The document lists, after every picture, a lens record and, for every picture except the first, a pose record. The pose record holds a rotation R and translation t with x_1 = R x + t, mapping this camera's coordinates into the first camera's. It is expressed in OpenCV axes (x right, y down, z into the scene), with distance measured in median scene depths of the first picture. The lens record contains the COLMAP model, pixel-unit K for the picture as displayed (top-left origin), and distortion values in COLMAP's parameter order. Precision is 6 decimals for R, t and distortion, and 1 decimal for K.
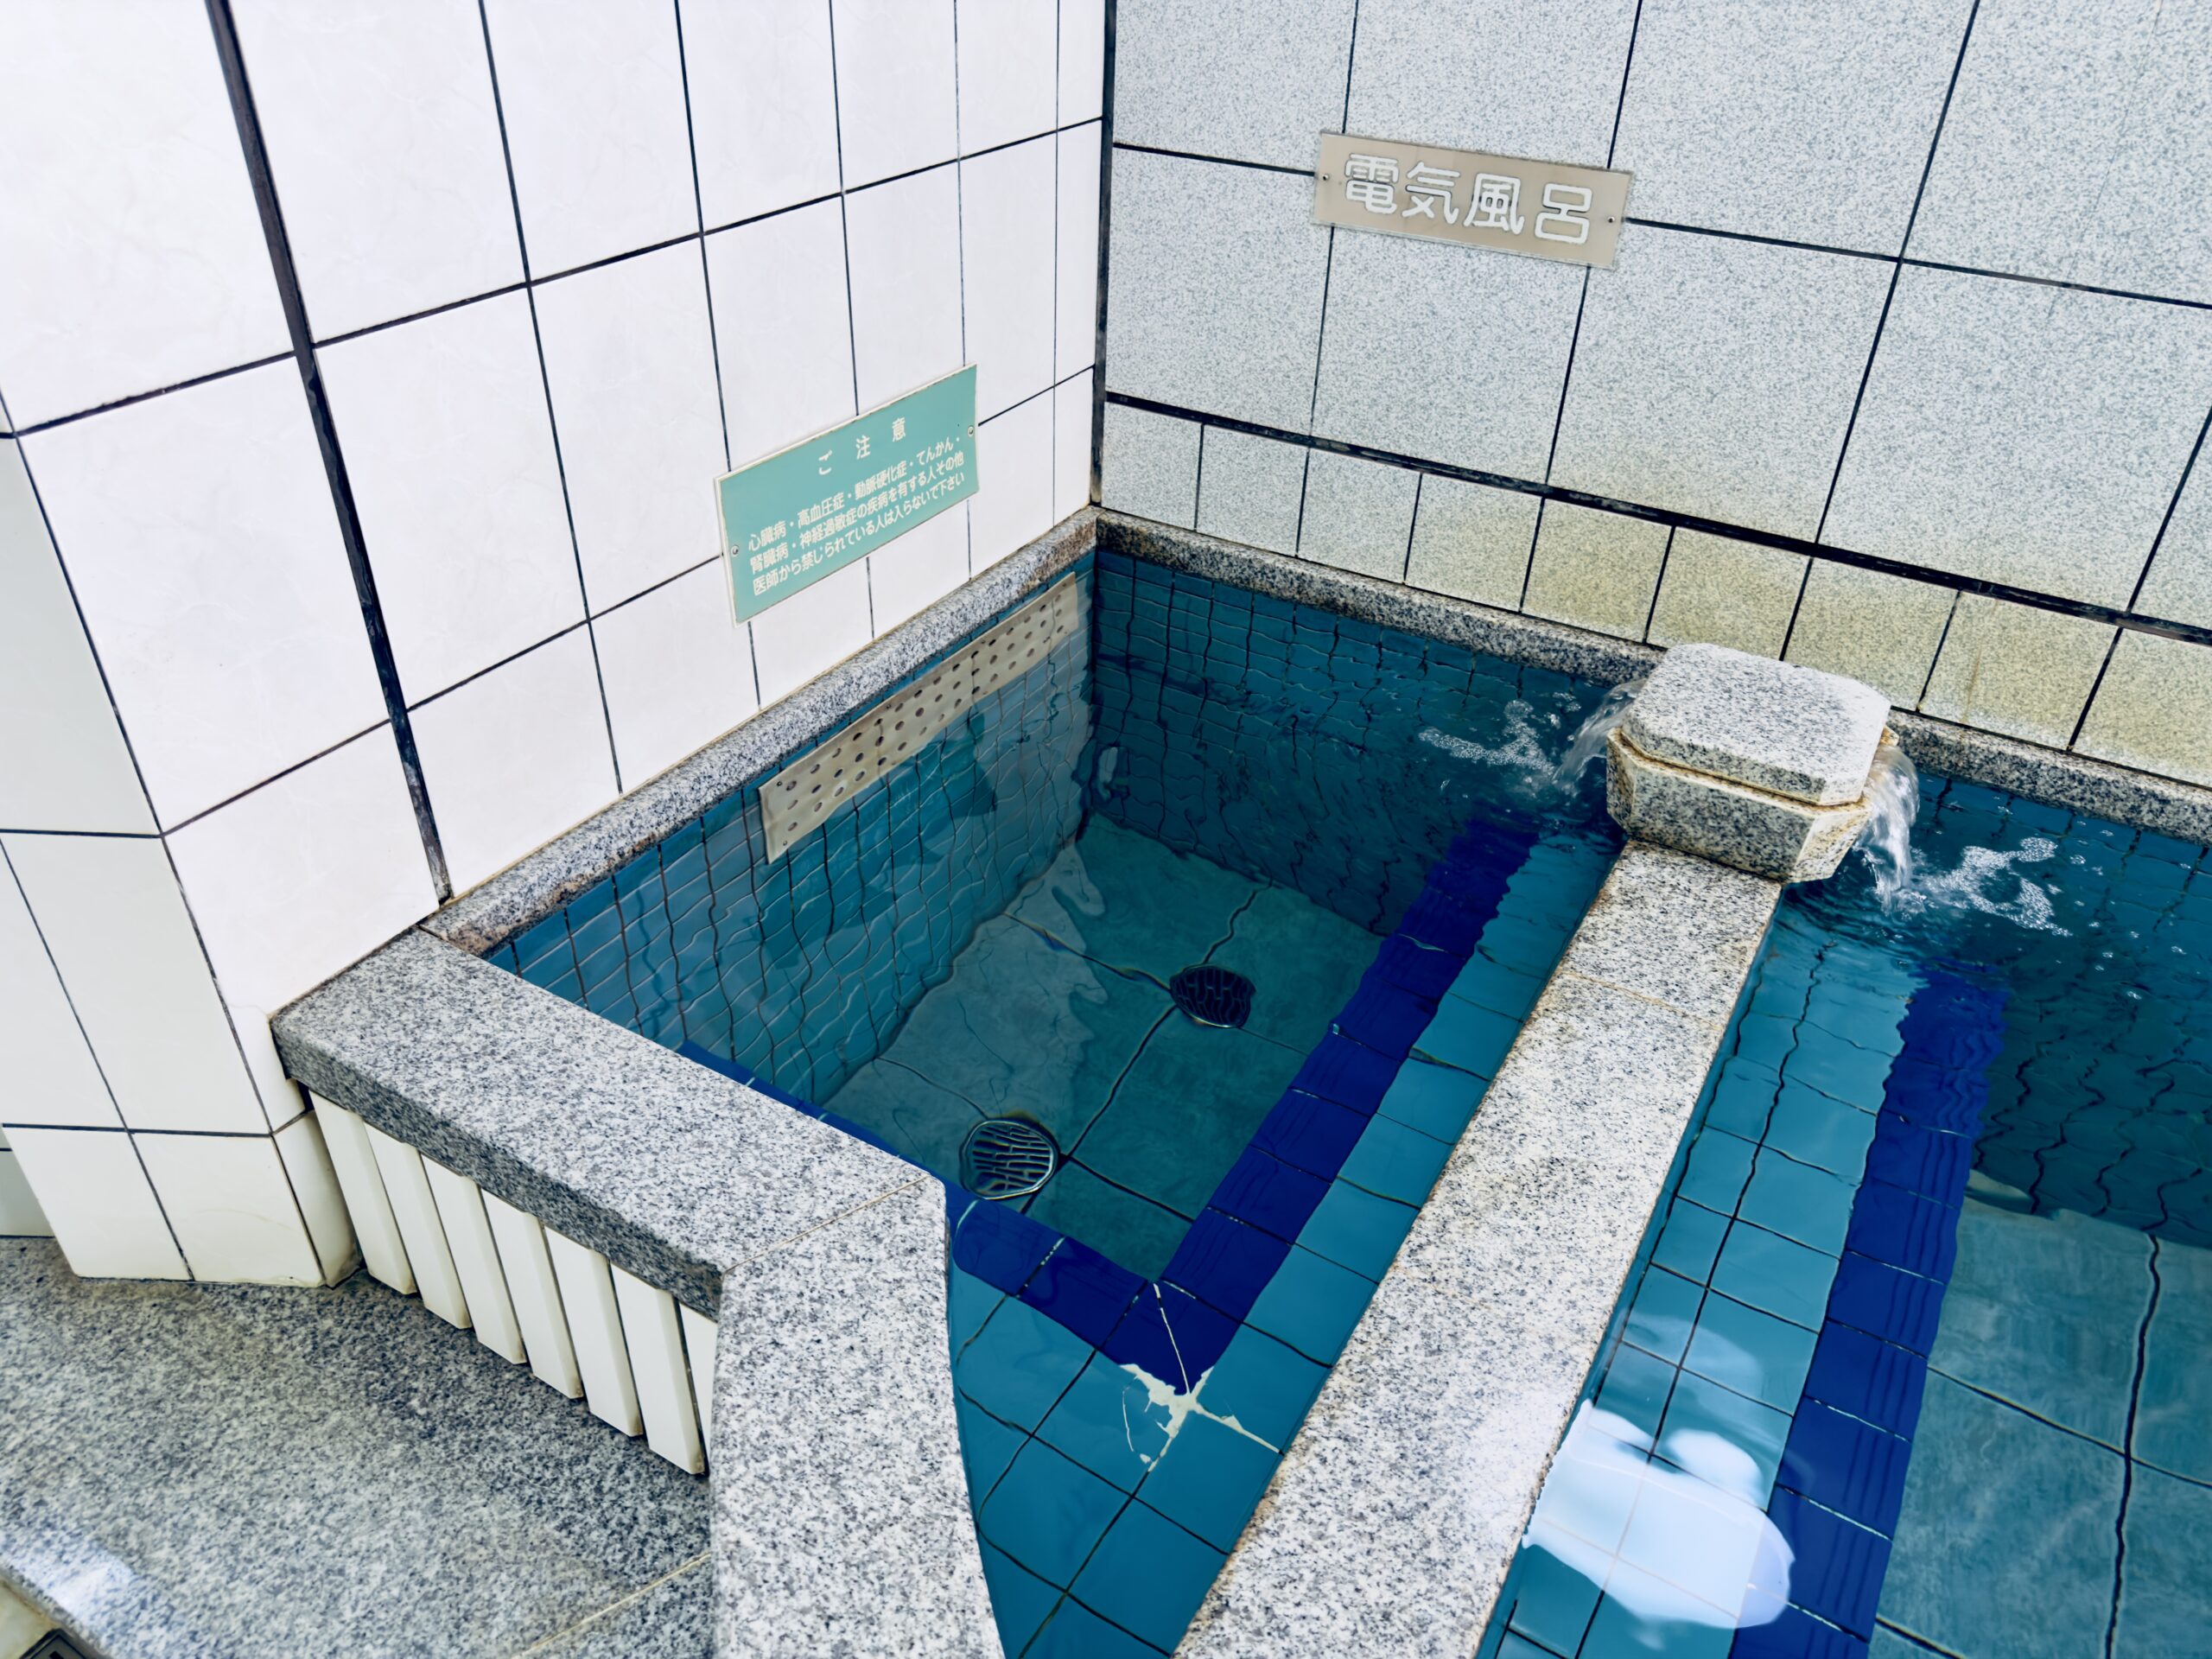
lens RADIAL K [[1570.8, 0, 1103.5], [0, 1570.8, 826.6], [0, 0, 1]] dist [0.009961, -0.014629]
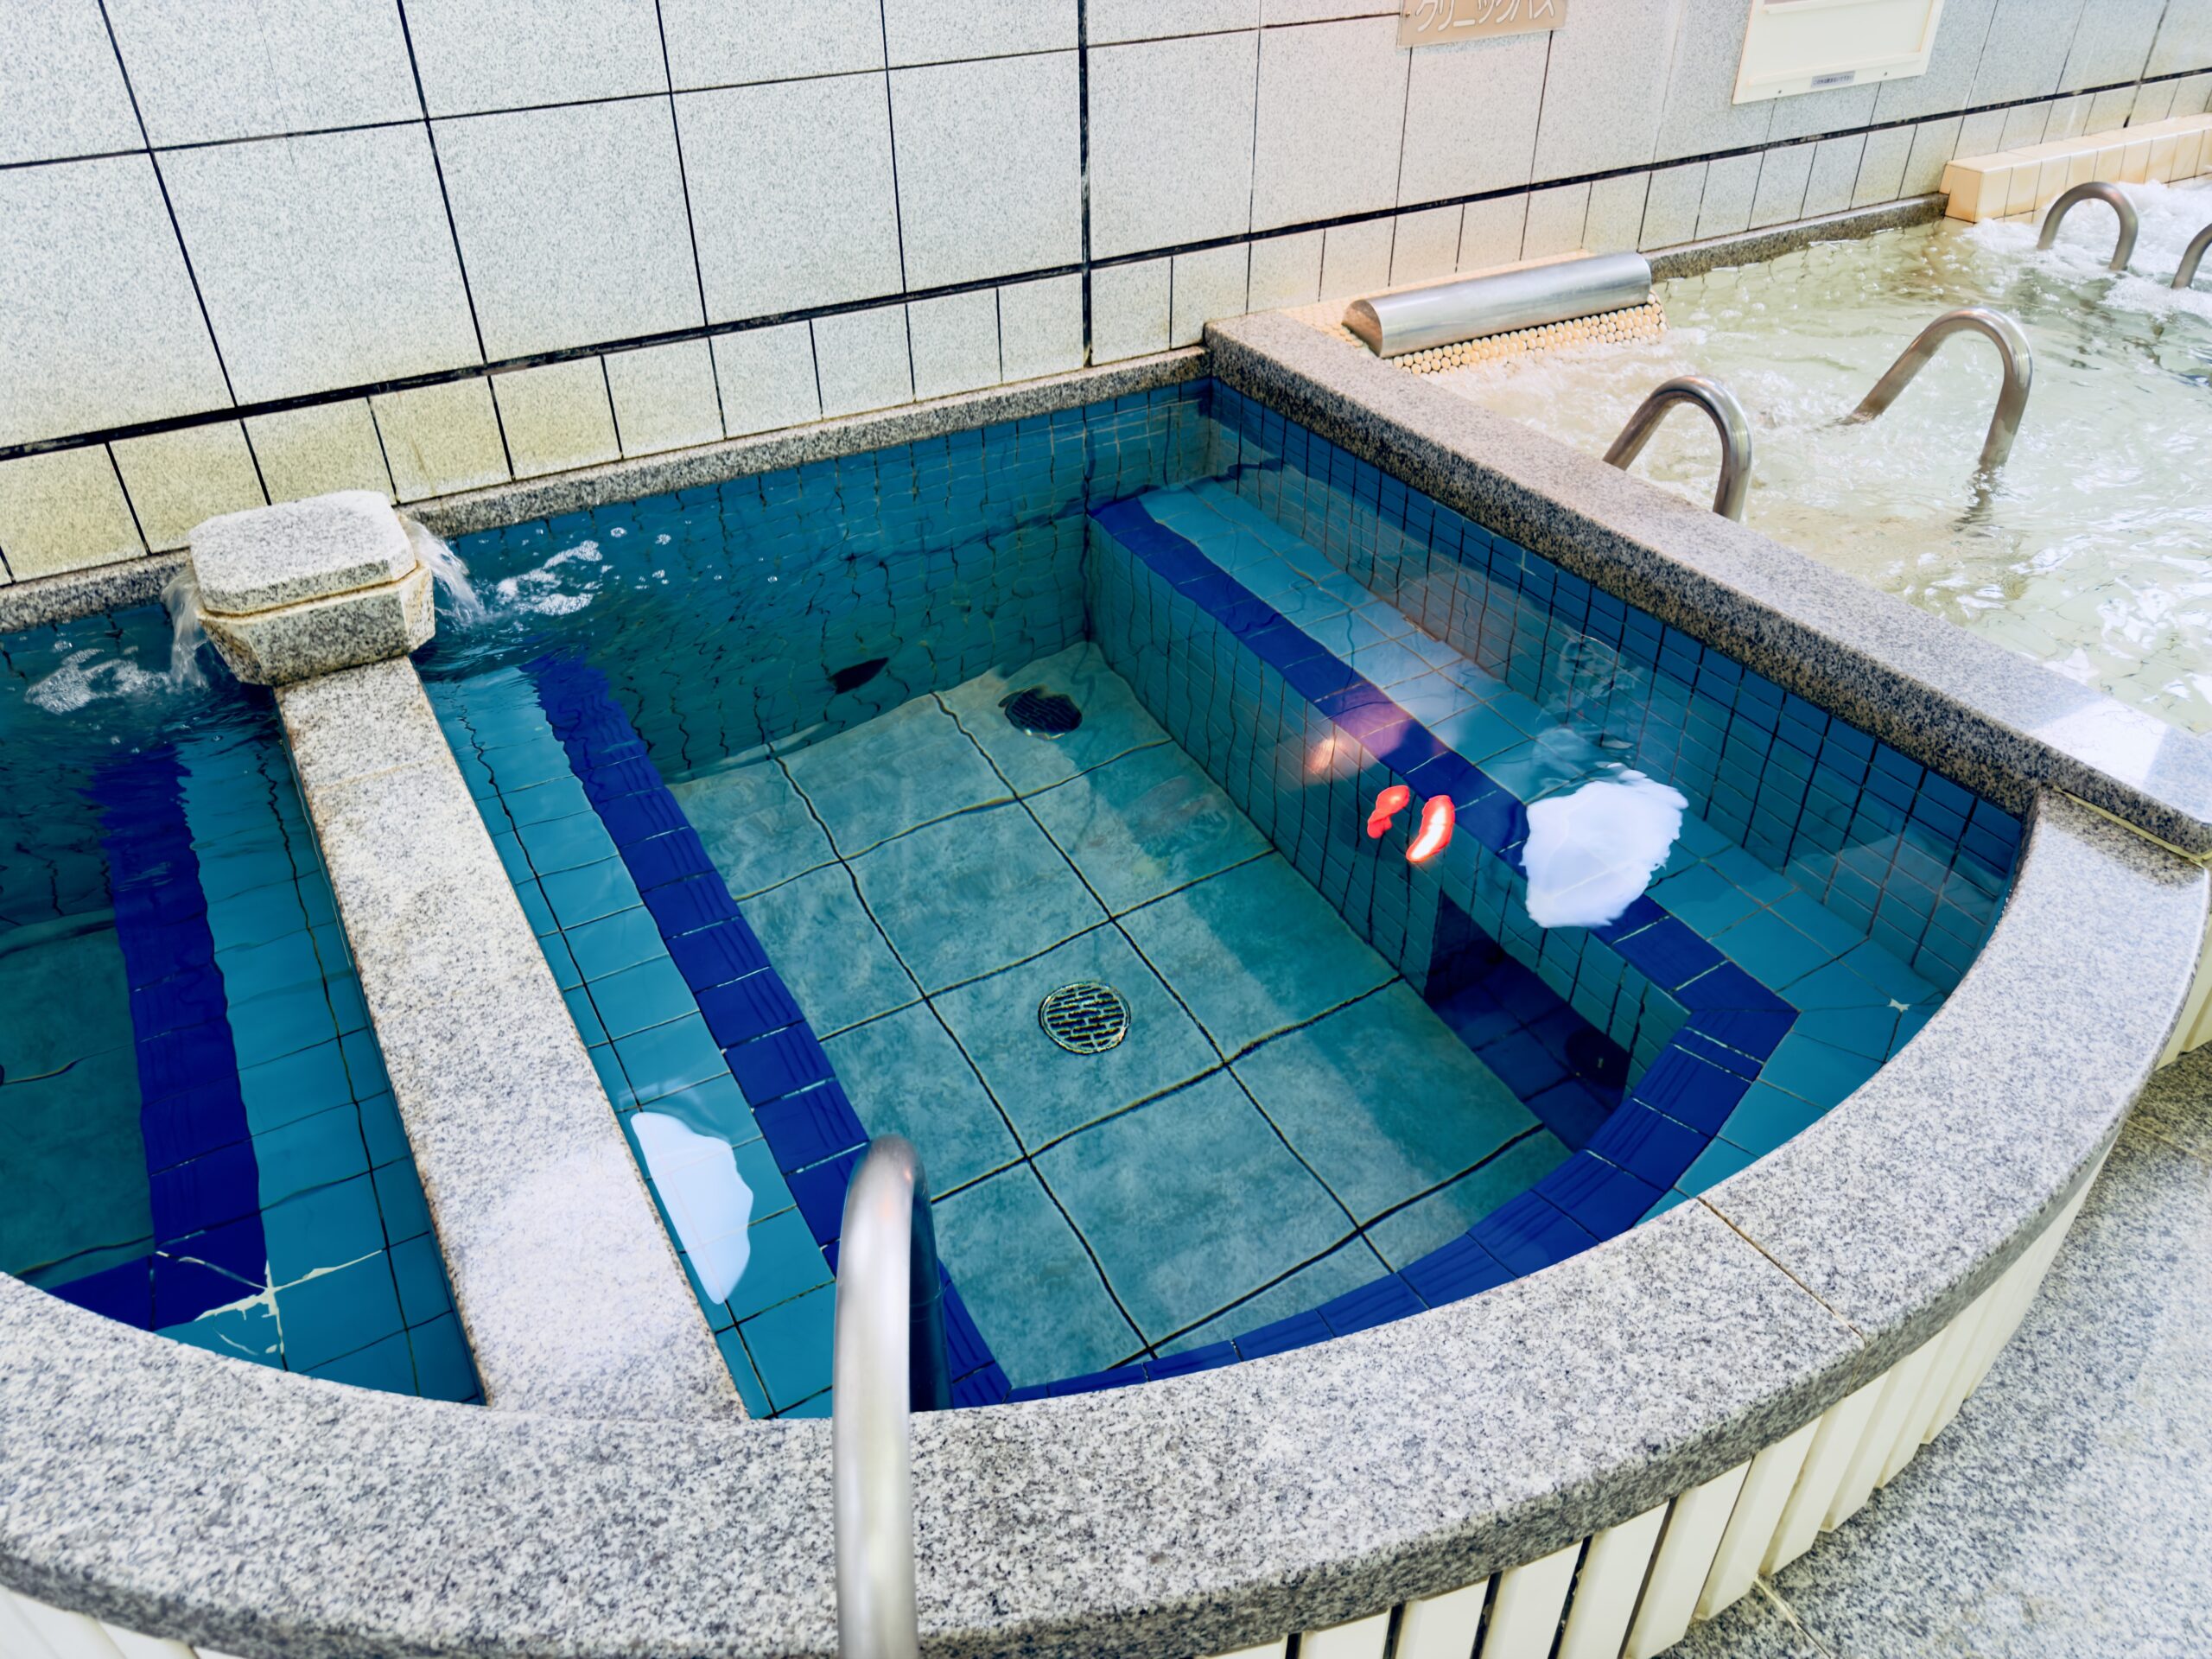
lens RADIAL K [[1570.8, 0, 1106.3], [0, 1570.8, 822.7], [0, 0, 1]] dist [0.009961, -0.014629]
pose [[0.485685, -0.532044, 0.693570, -0.208629], [0.504283, 0.818632, 0.274847, 0.077395], [-0.714009, 0.216266, 0.665898, -0.155765]]
